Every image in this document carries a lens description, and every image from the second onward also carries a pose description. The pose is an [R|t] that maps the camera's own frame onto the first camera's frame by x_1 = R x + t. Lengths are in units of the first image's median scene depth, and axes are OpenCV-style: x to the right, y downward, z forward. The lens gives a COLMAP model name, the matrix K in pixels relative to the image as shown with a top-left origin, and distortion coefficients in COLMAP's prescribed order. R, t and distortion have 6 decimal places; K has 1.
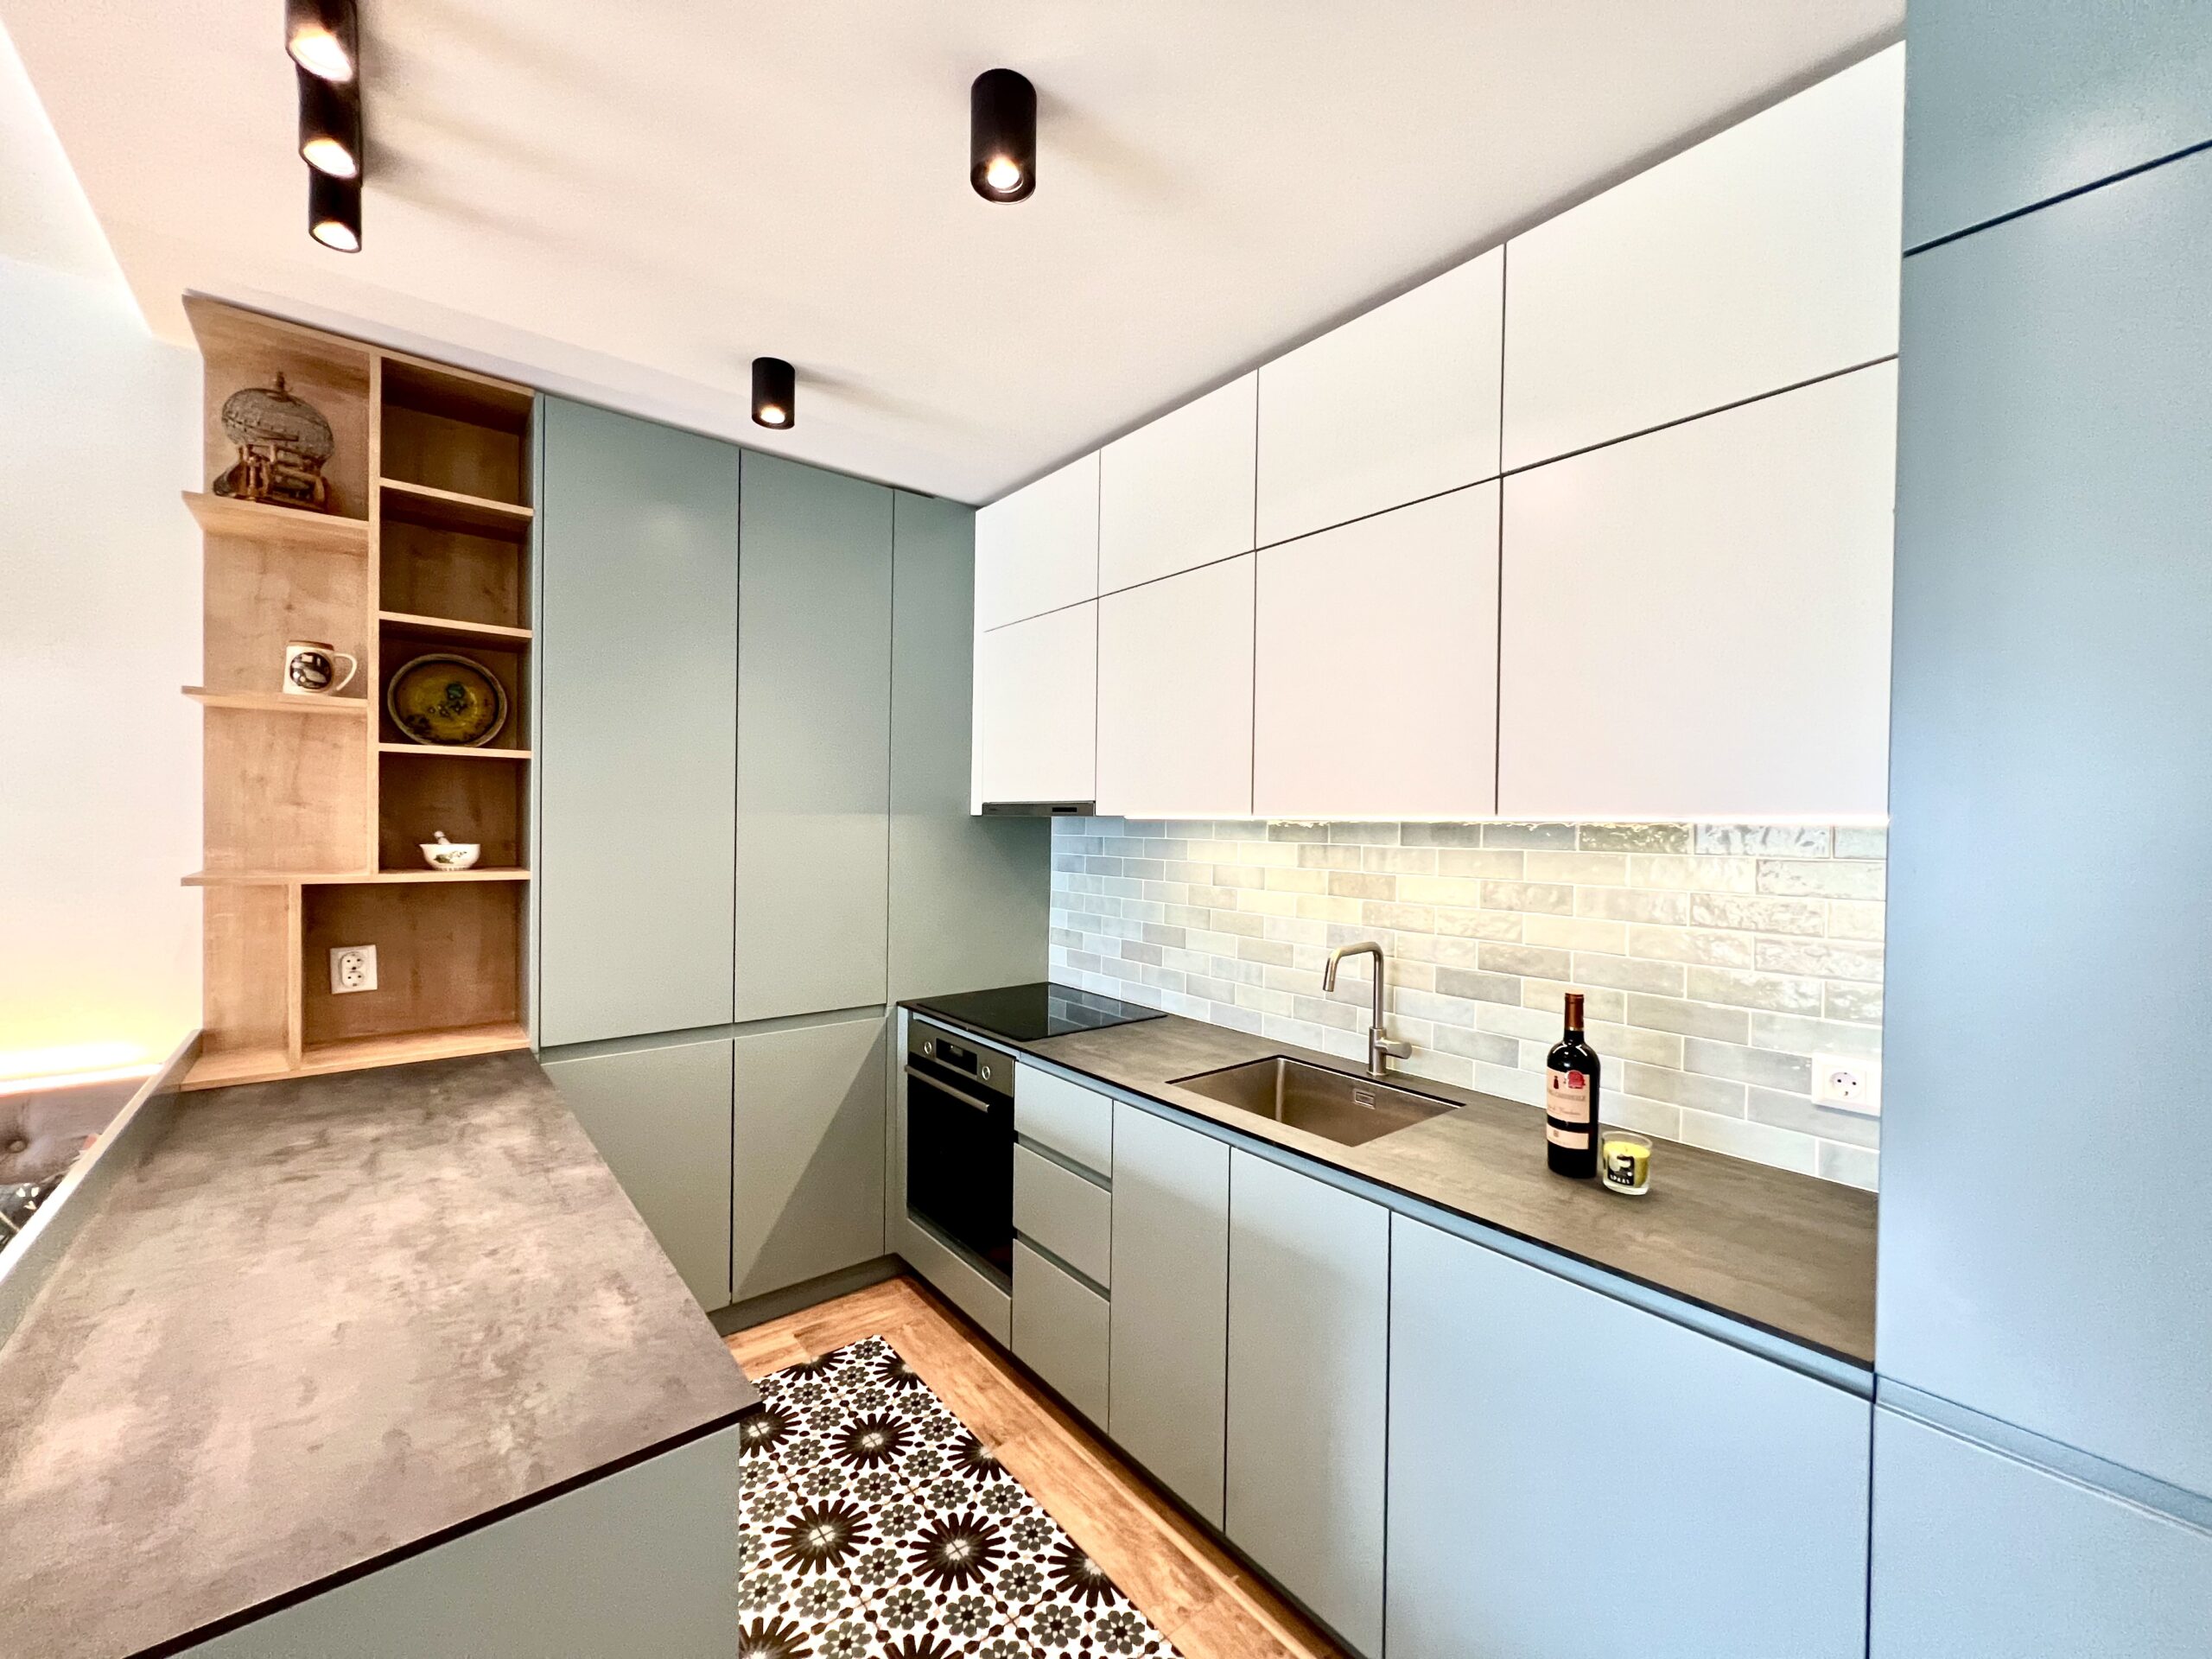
lens RADIAL K [[906.3, 0, 1071.7], [0, 906.3, 839.5], [0, 0, 1]] dist [0.001254, -0.001253]
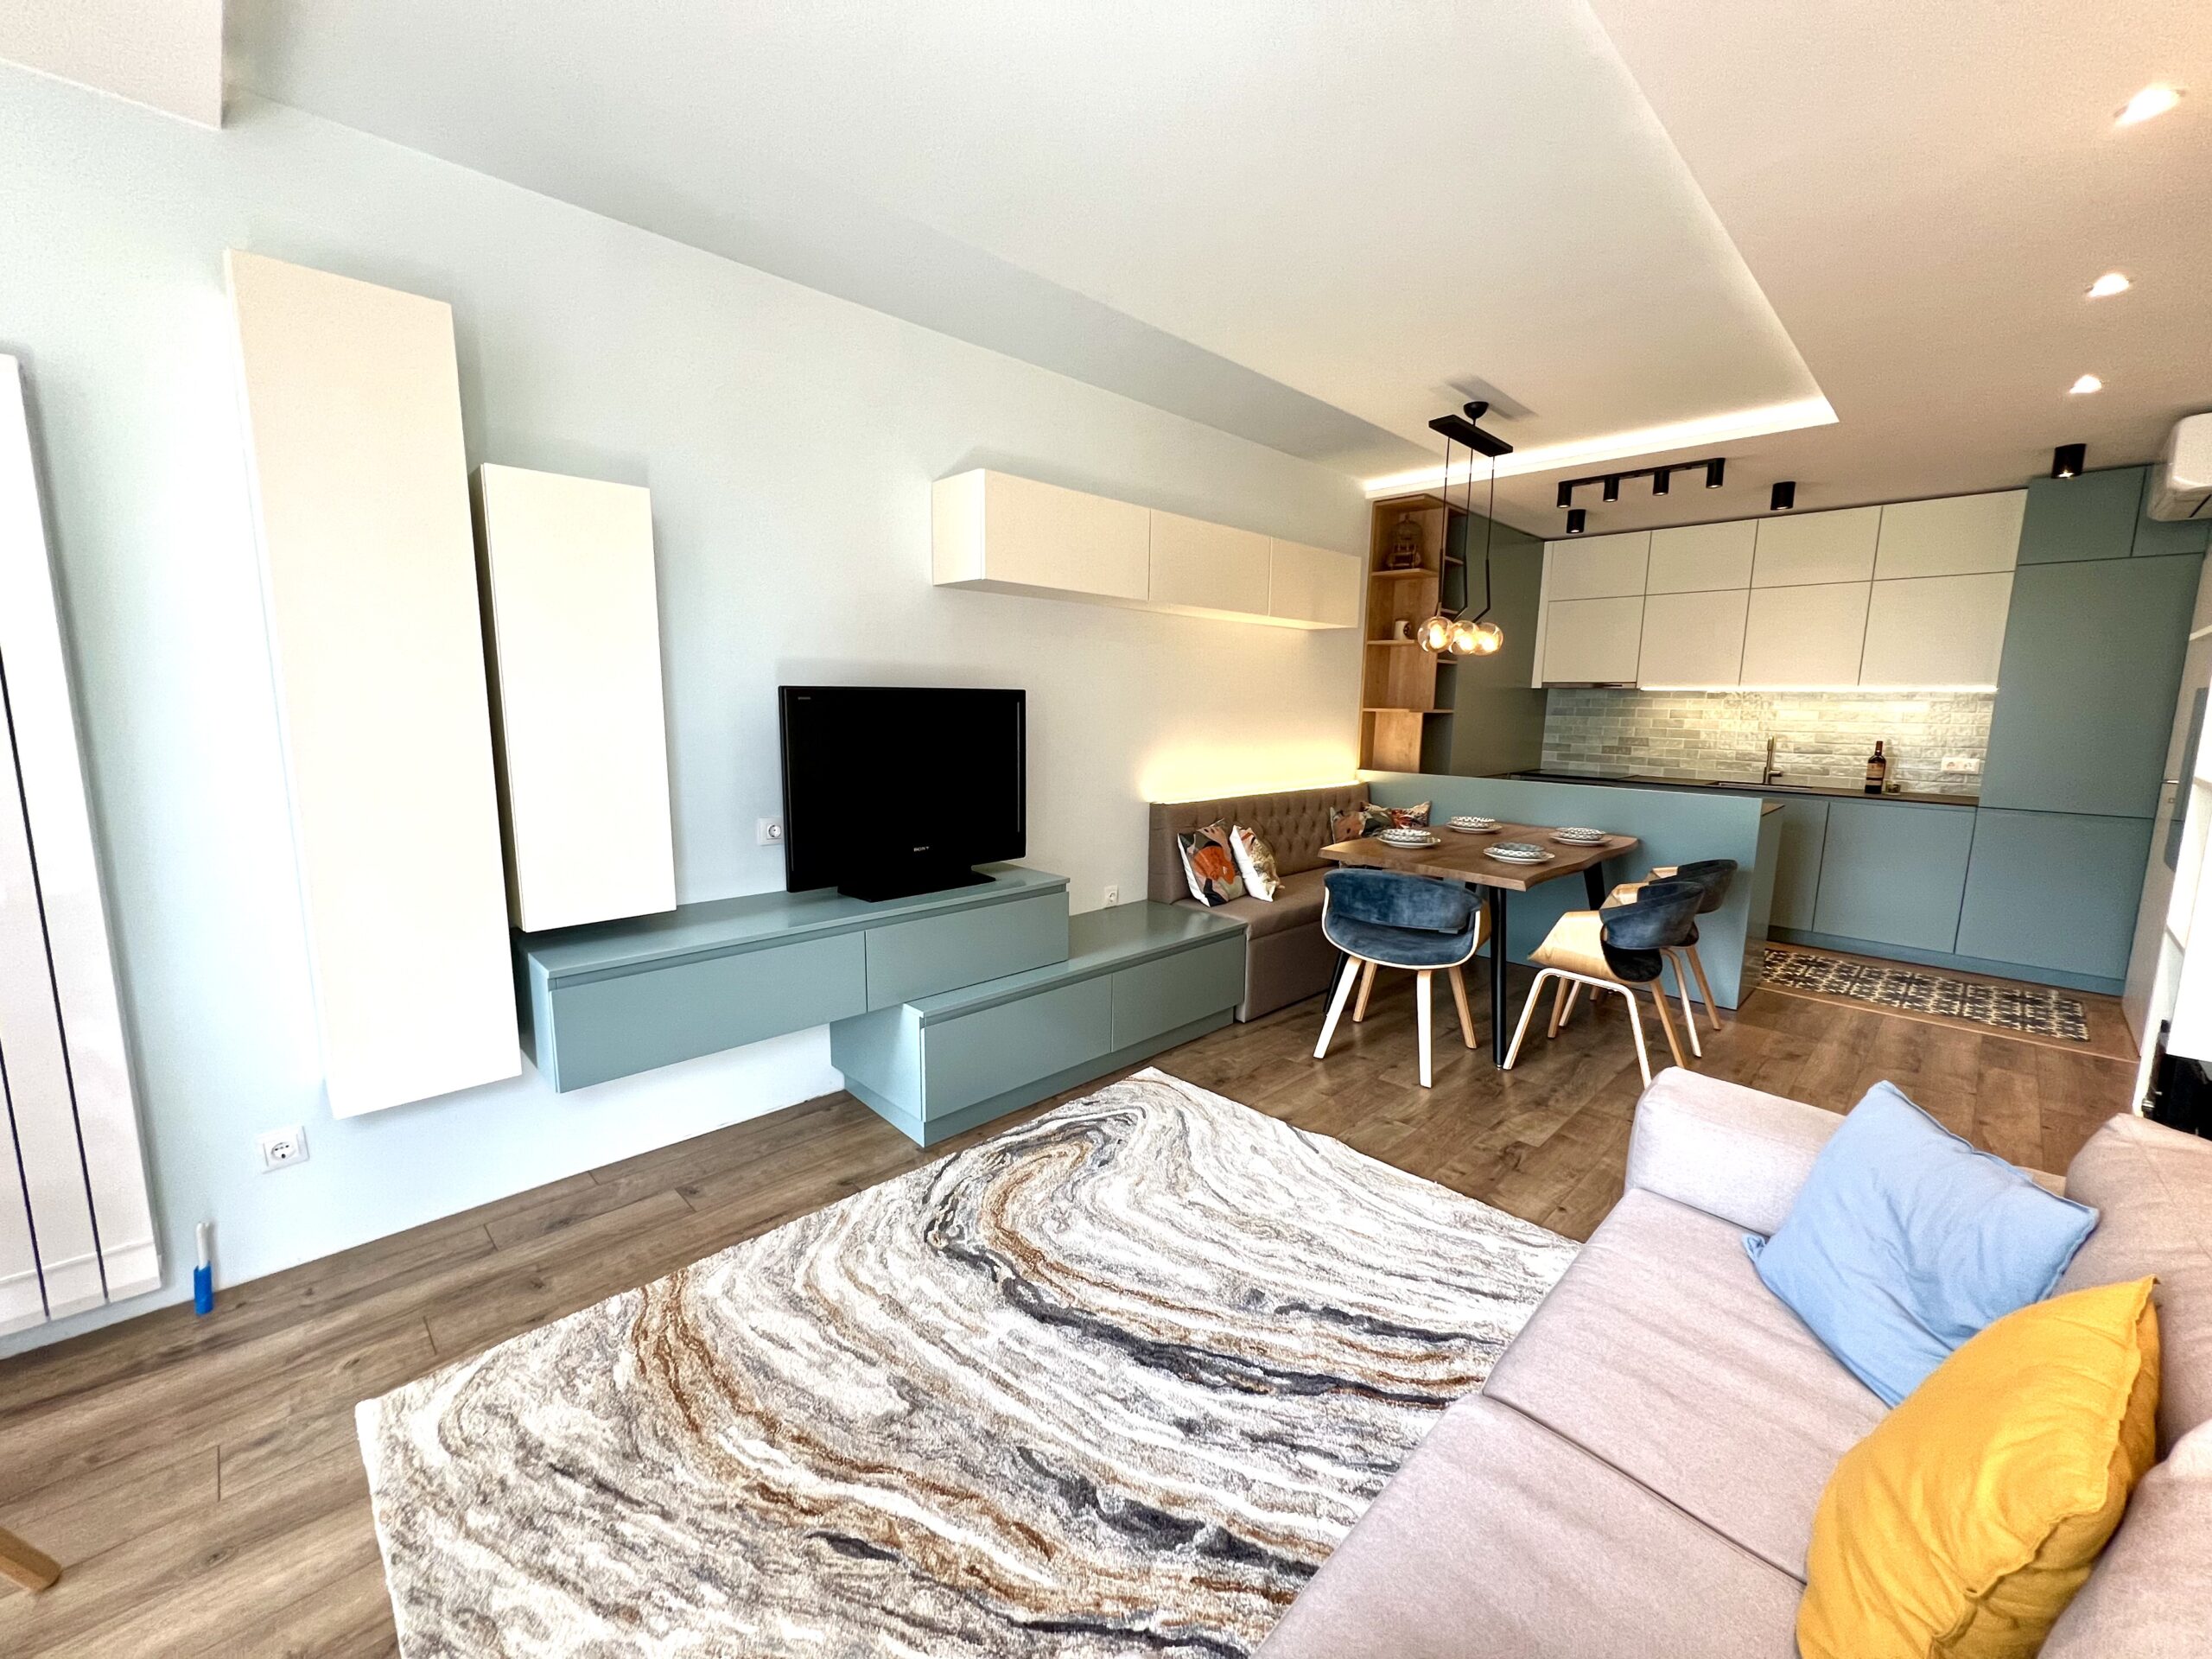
lens RADIAL K [[889.2, 0, 1104.8], [0, 889.2, 837.1], [0, 0, 1]] dist [-0.003085, 0.000211]
pose [[0.994937, -0.012657, 0.099700, -1.799313], [-0.001265, 0.990382, 0.138356, 0.044372], [-0.100492, -0.137782, 0.985351, -1.378812]]
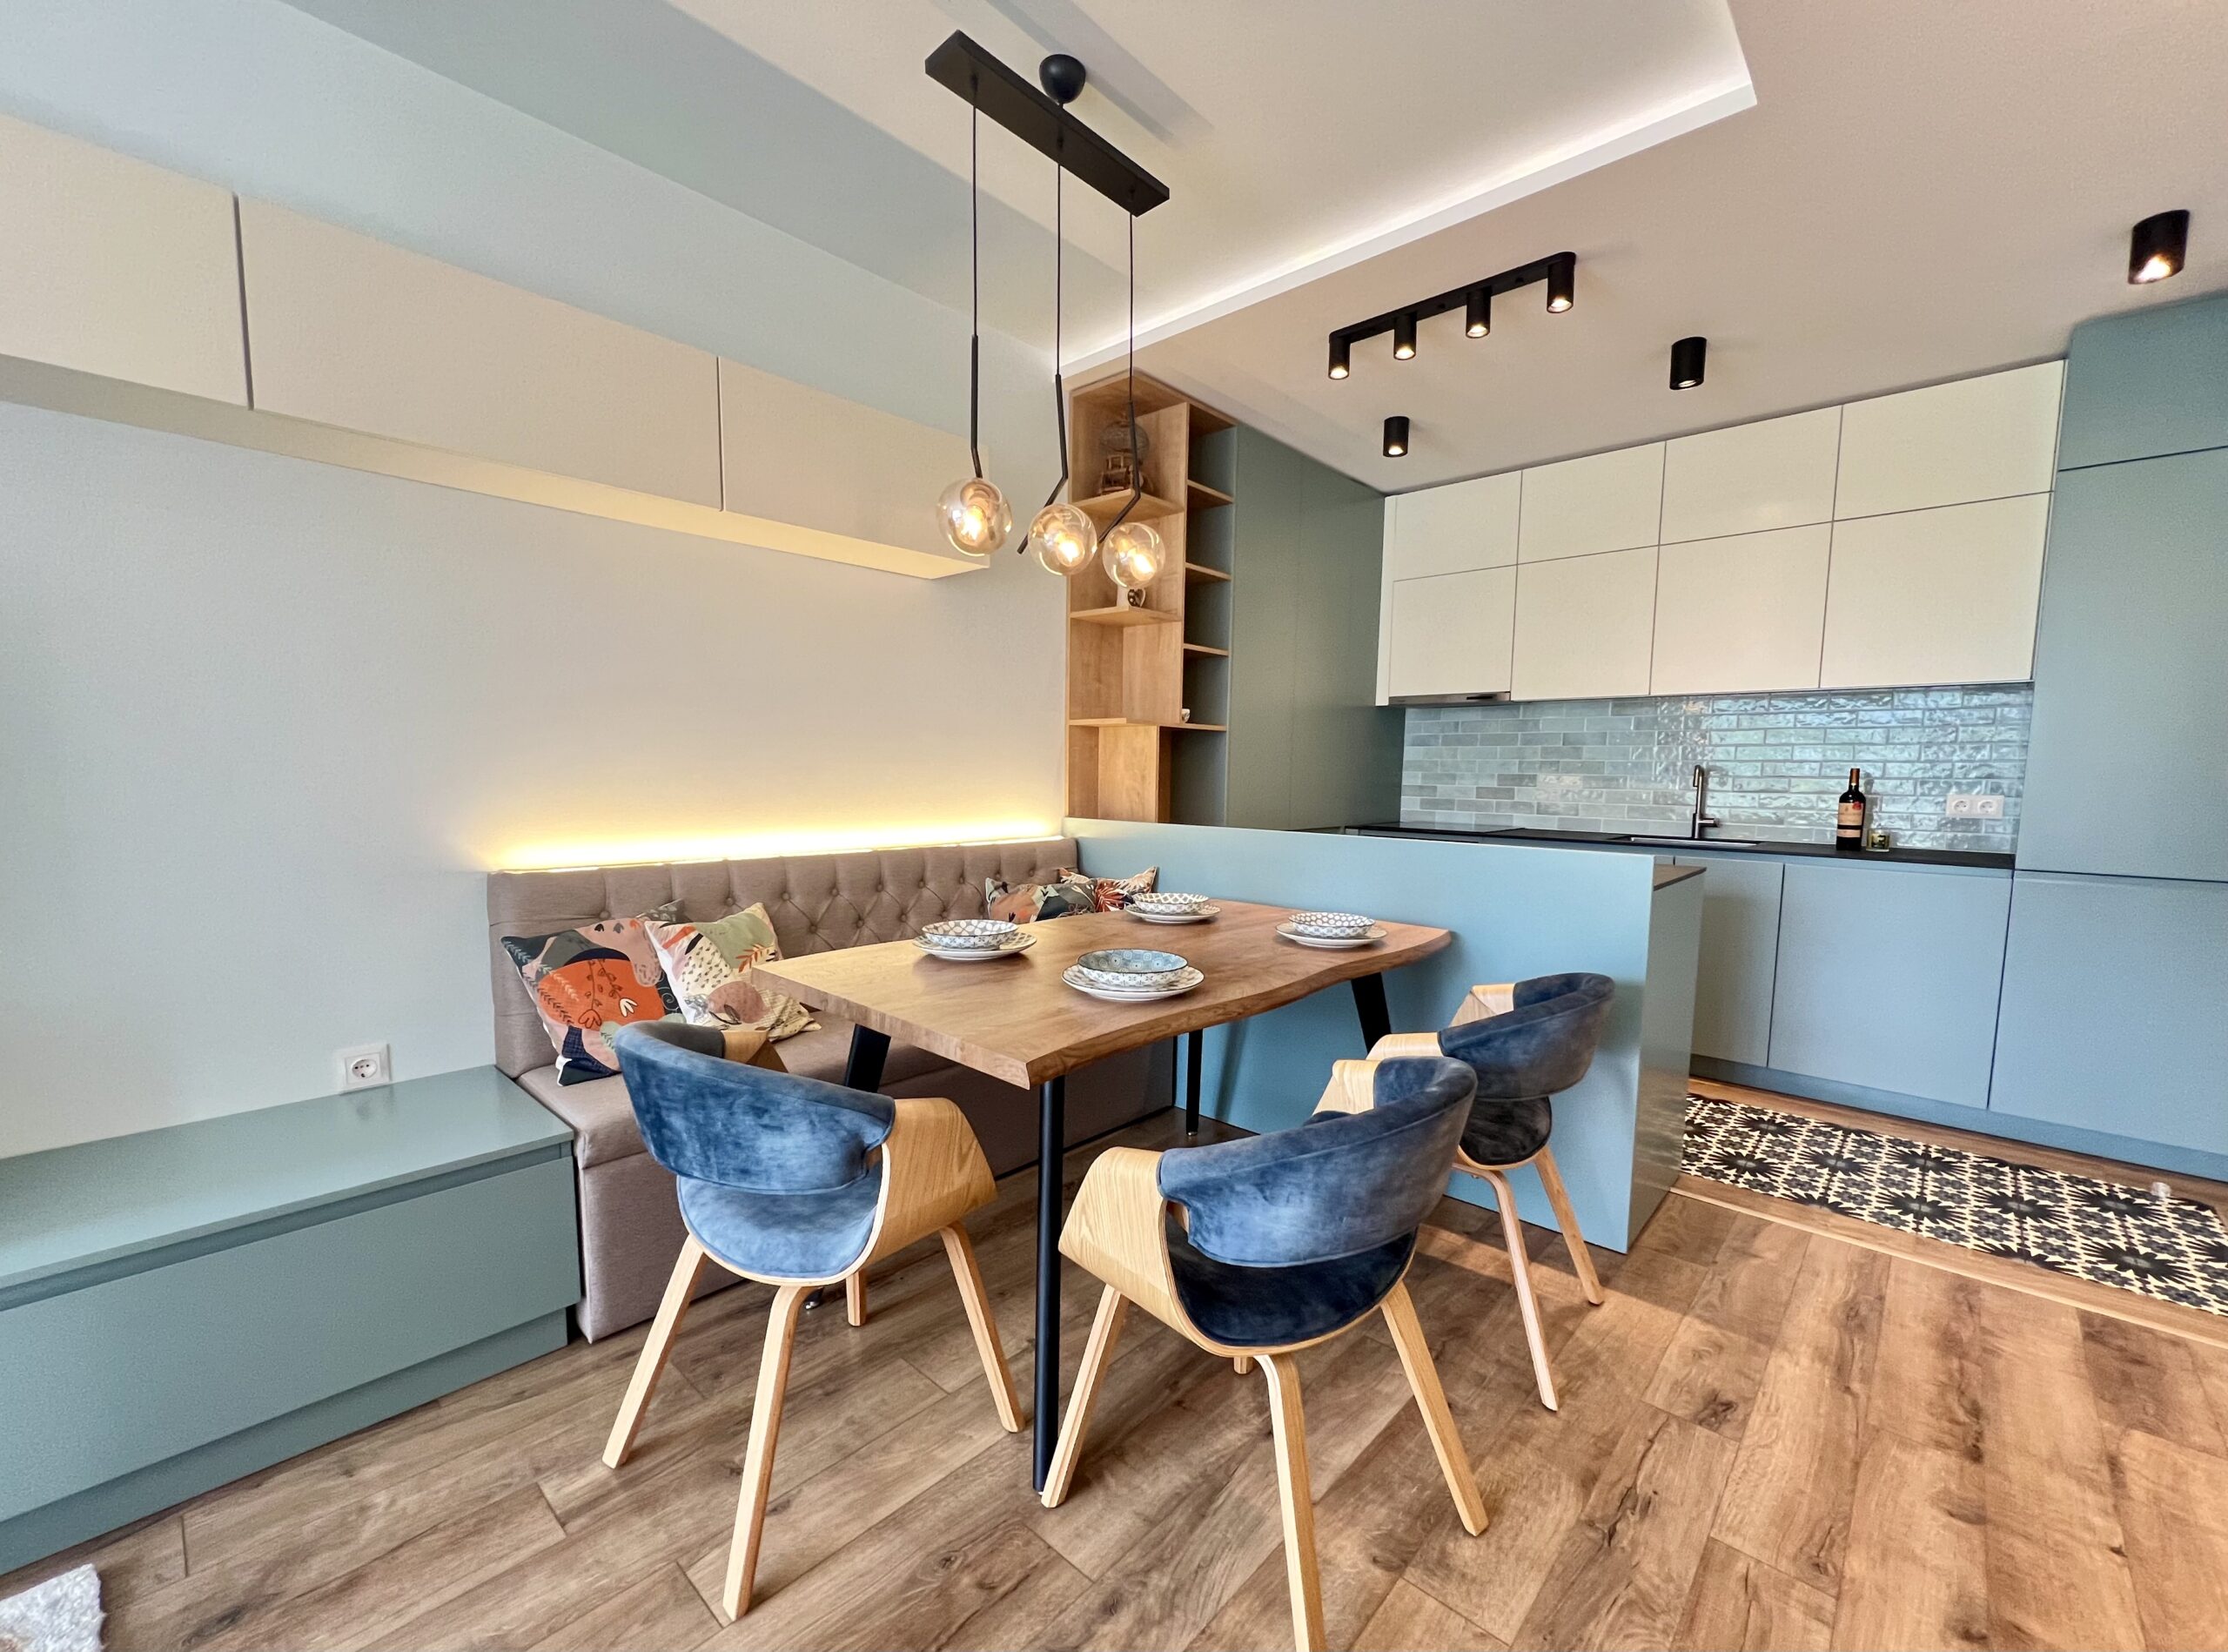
lens RADIAL K [[912.9, 0, 1145.1], [0, 912.9, 865.8], [0, 0, 1]] dist [0.001254, -0.001253]
pose [[0.986601, -0.014676, 0.162490, -1.004248], [-0.000406, 0.995722, 0.092396, 0.132584], [-0.163151, -0.091224, 0.982375, -0.615650]]
